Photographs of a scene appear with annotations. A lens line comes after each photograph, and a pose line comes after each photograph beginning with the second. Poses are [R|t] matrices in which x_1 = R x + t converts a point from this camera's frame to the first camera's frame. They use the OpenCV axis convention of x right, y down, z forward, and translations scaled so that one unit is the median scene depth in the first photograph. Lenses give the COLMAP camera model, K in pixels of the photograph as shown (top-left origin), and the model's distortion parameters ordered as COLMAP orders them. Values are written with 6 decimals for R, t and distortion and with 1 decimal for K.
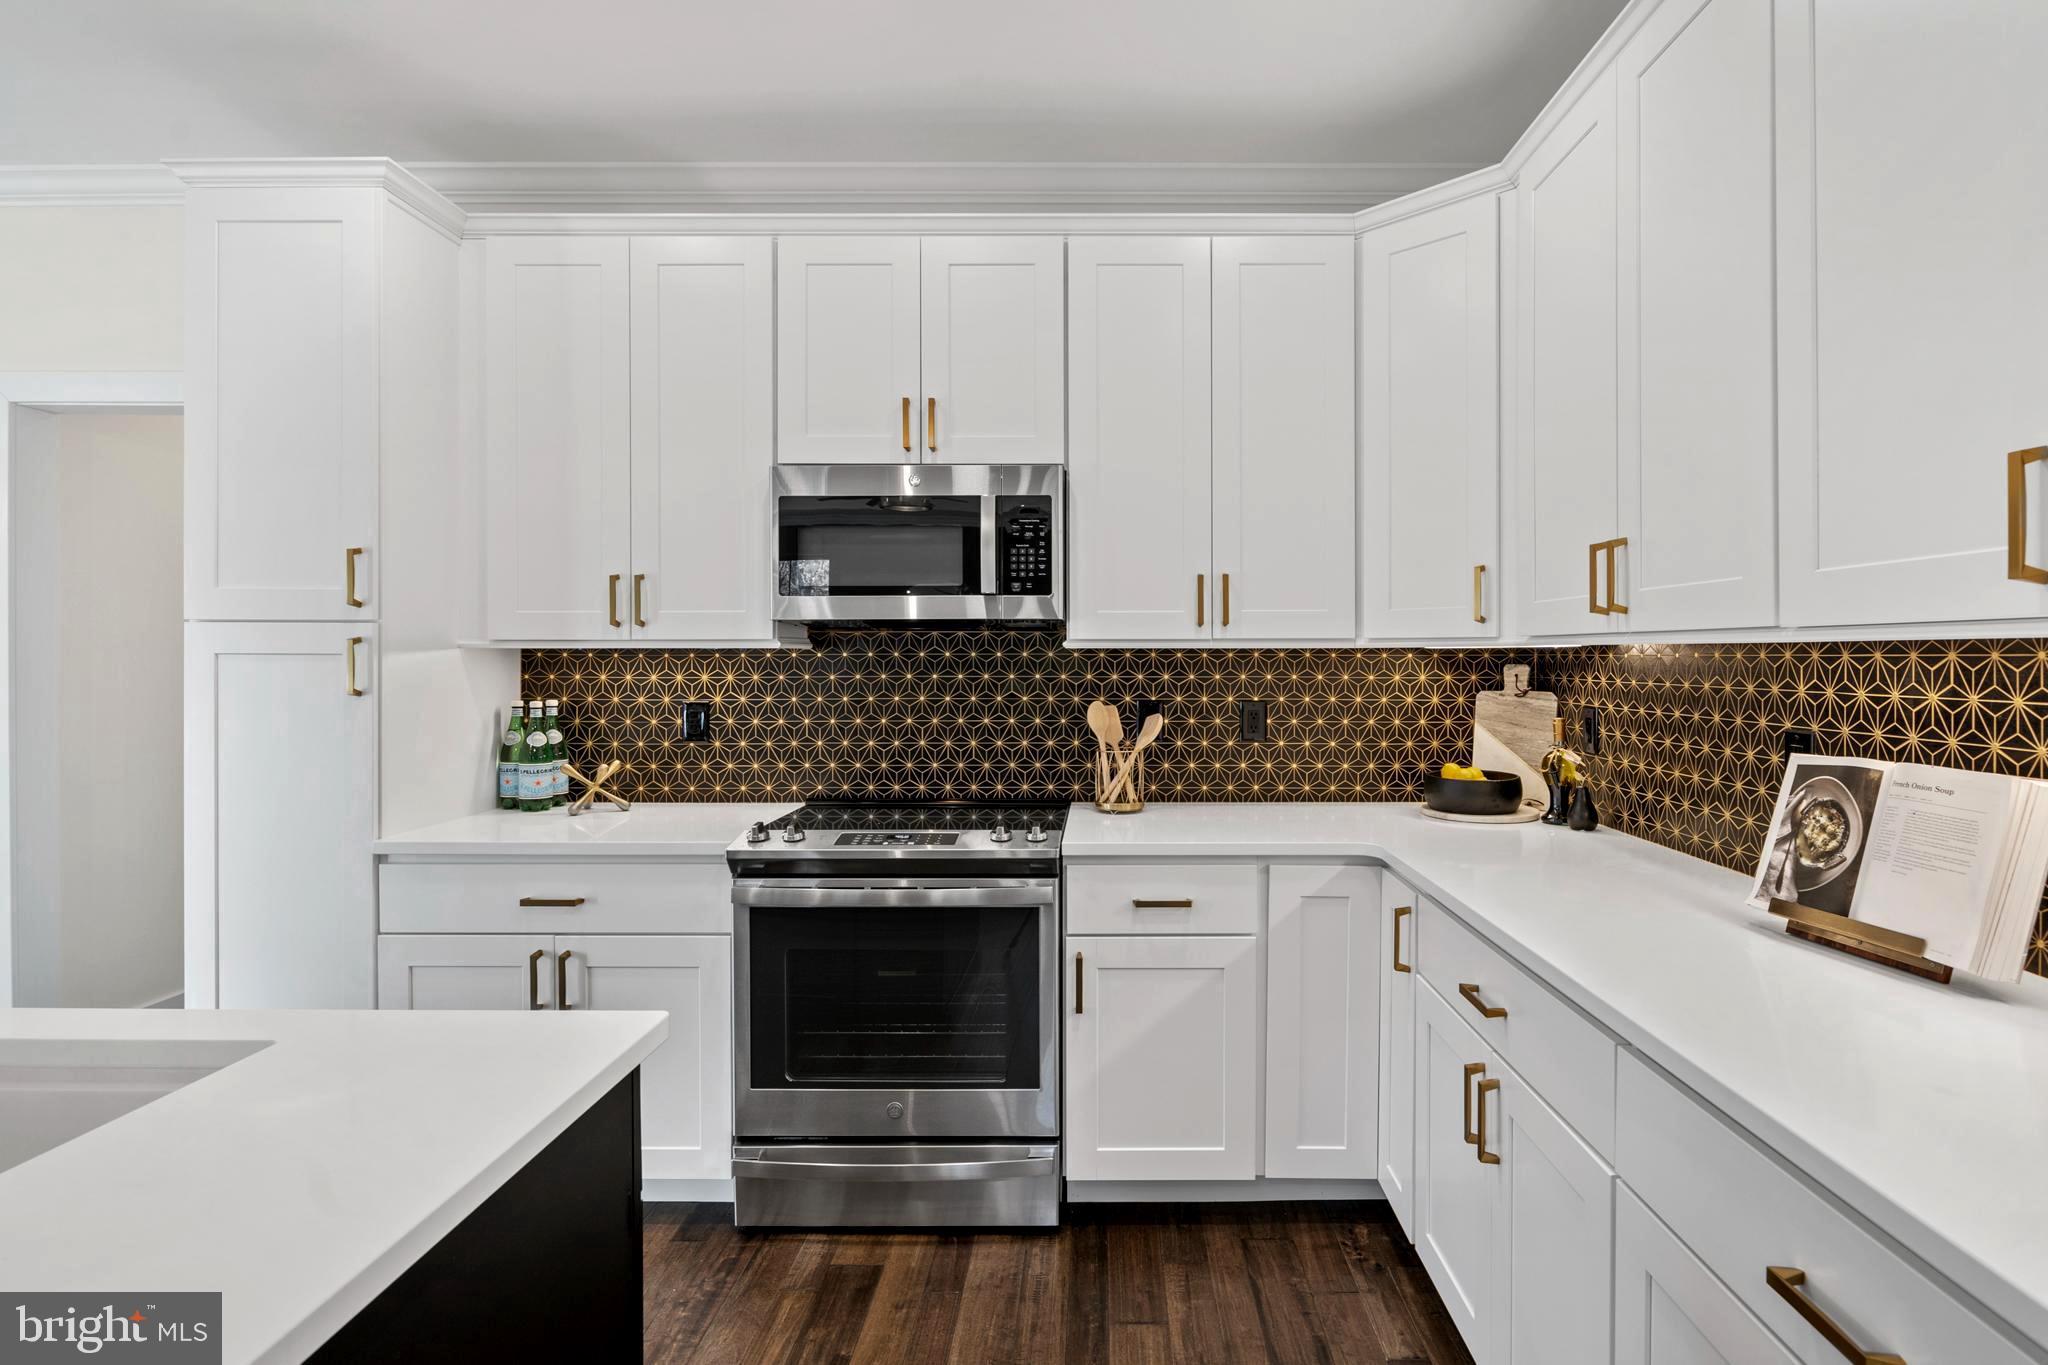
lens RADIAL K [[1055.2, 0, 1109.0], [0, 1055.2, 662.8], [0, 0, 1]] dist [-0.006890, -0.001333]
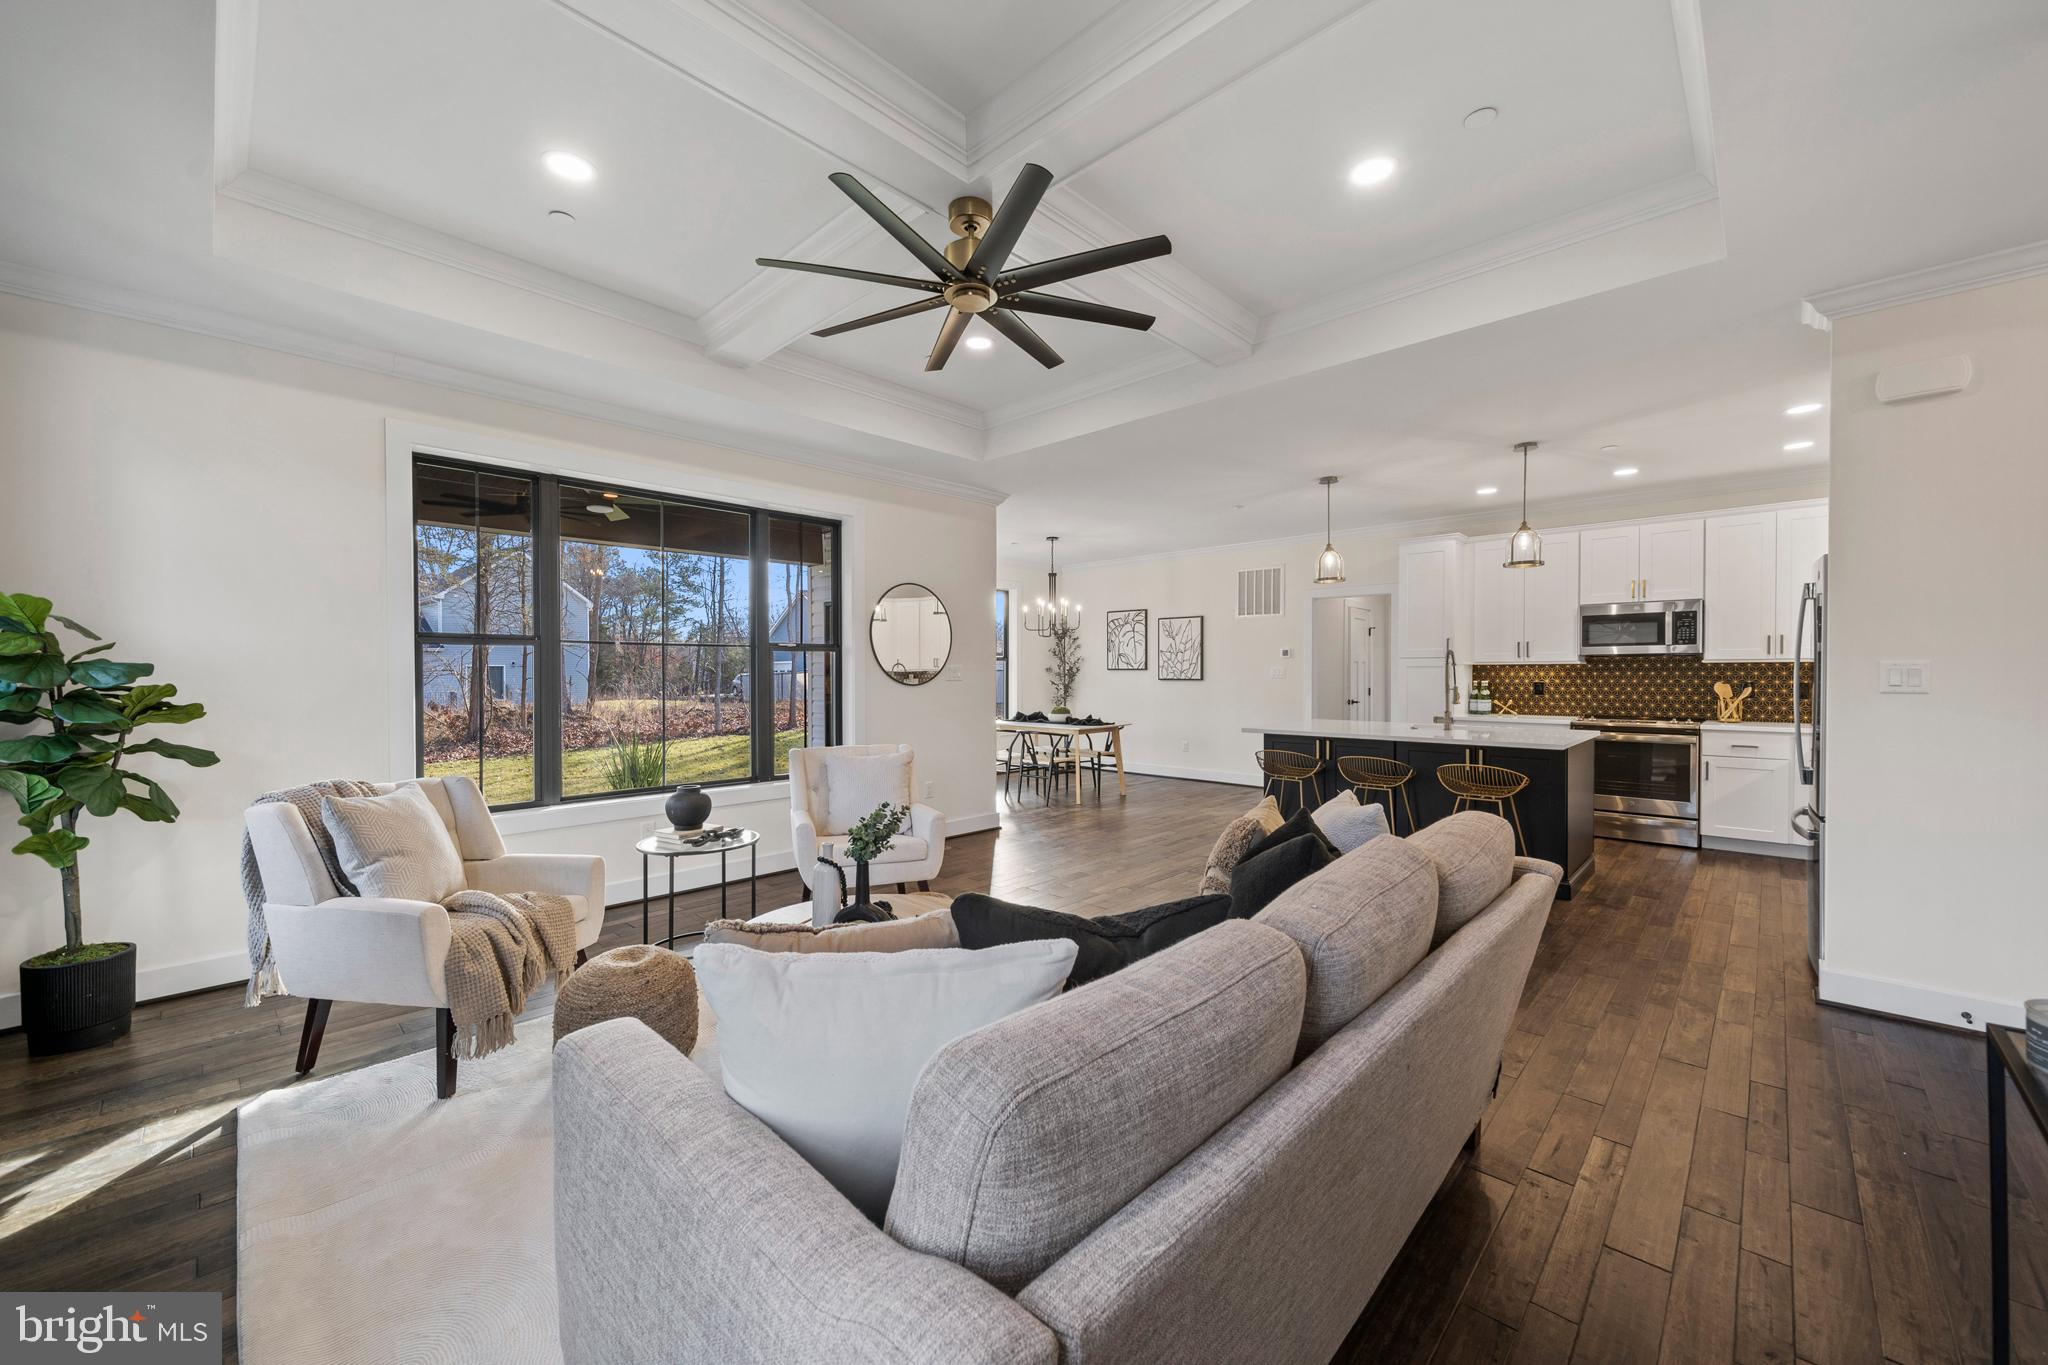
lens RADIAL K [[780.7, 0, 1003.7], [0, 780.7, 682.6], [0, 0, 1]] dist [0.012404, -0.002308]
pose [[0.711453, 0.007107, -0.702698, 0.110626], [-0.002828, 0.999970, 0.007250, 0.030096], [0.702728, -0.003171, 0.711451, -1.864246]]
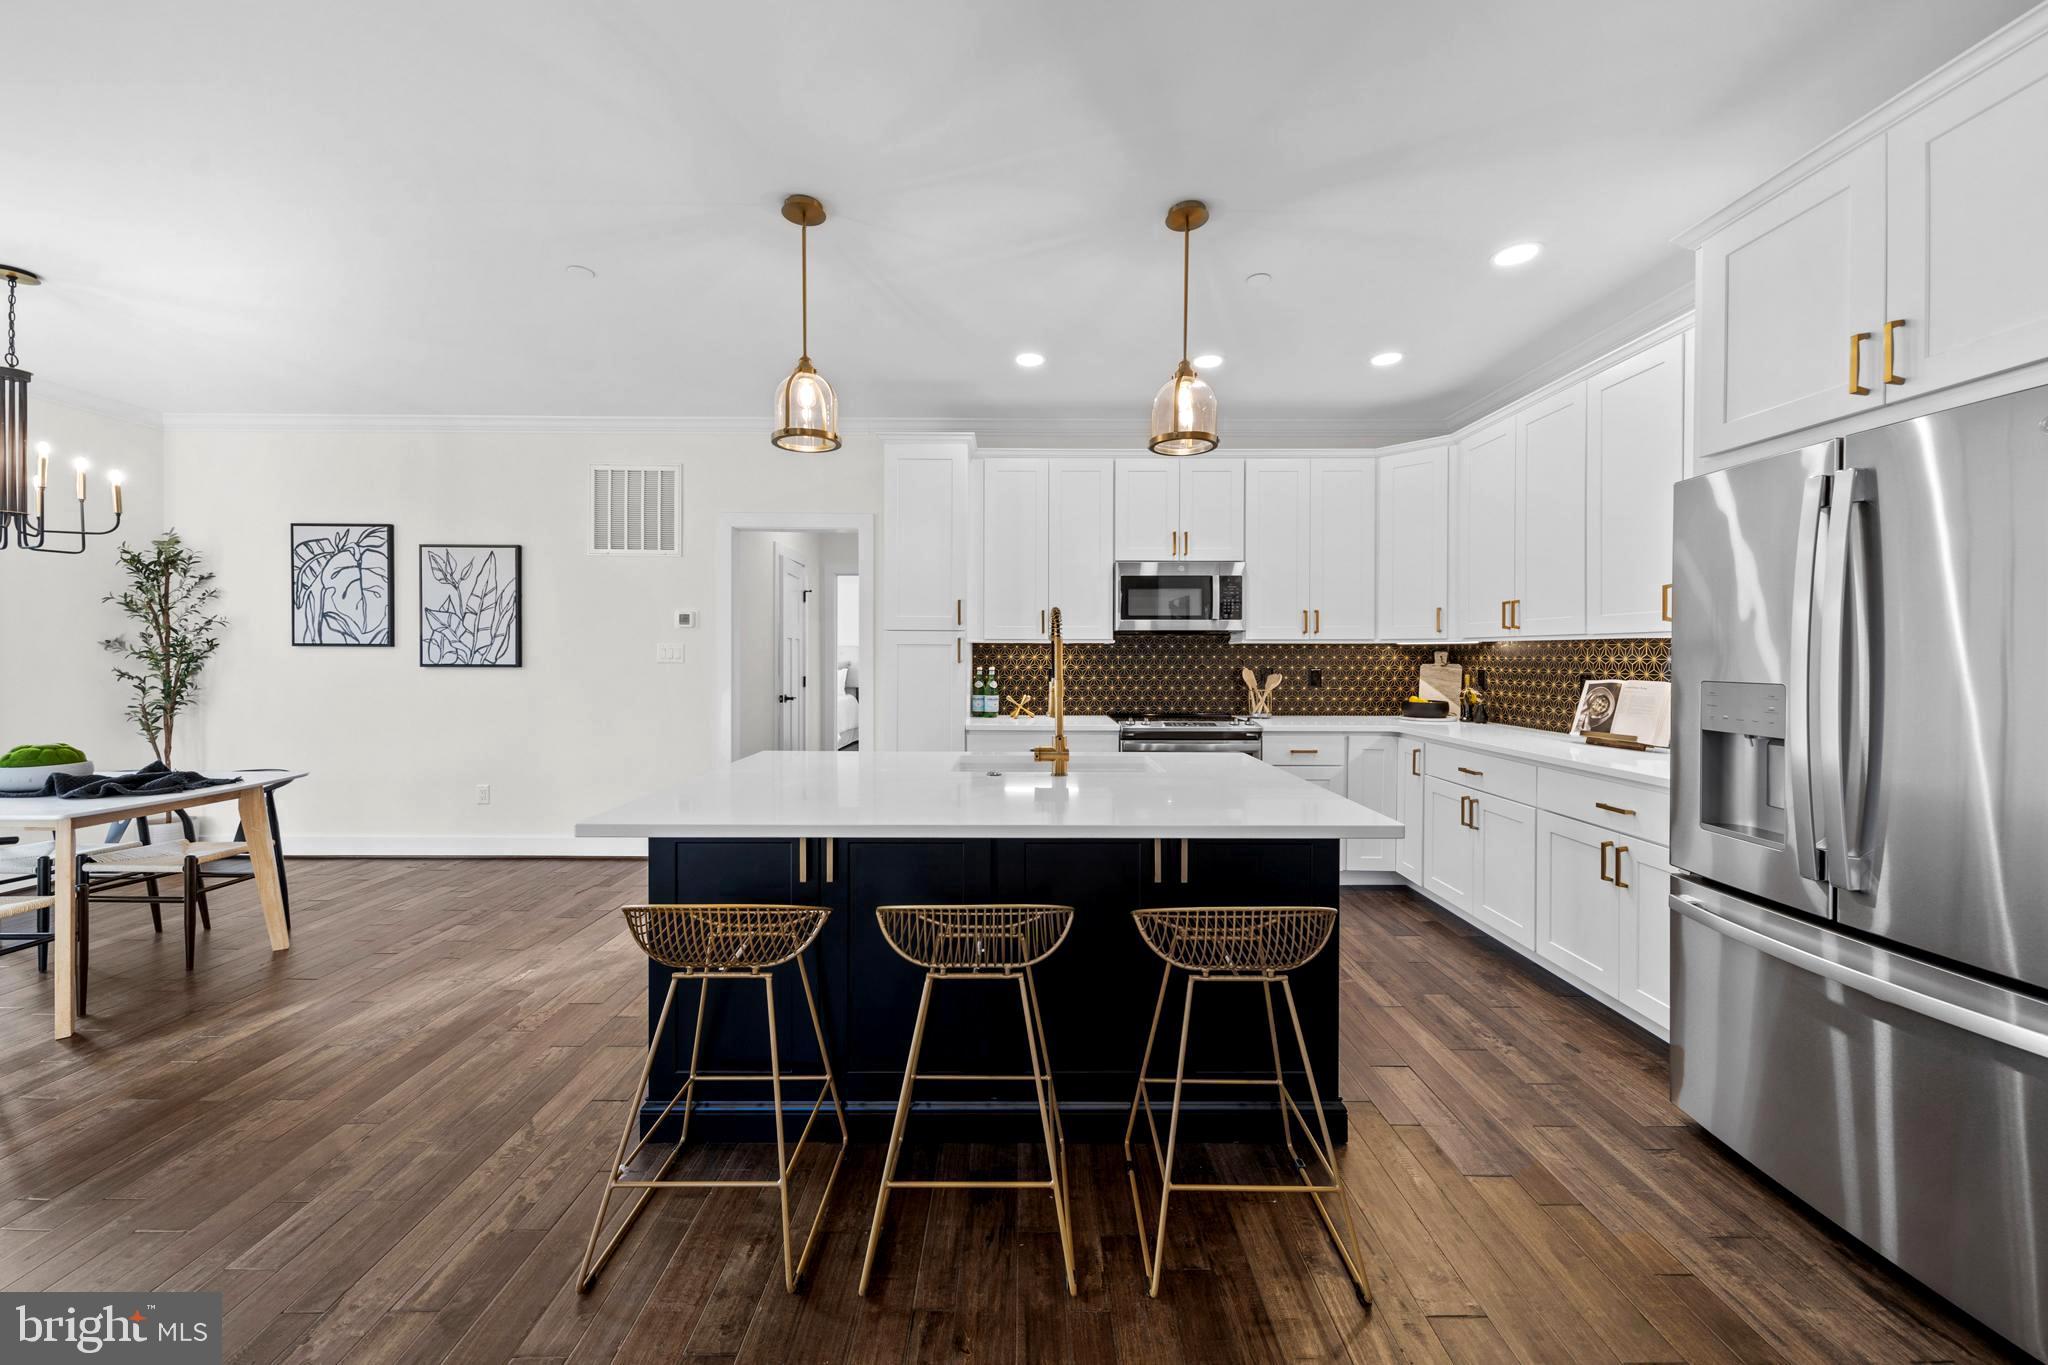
lens RADIAL K [[780.7, 0, 1016.0], [0, 780.7, 662.8], [0, 0, 1]] dist [0.012404, -0.002308]
pose [[0.999993, 0.002151, -0.003152, -0.513768], [-0.002141, 0.999992, 0.003246, 0.023065], [0.003159, -0.003239, 0.999990, -0.649514]]
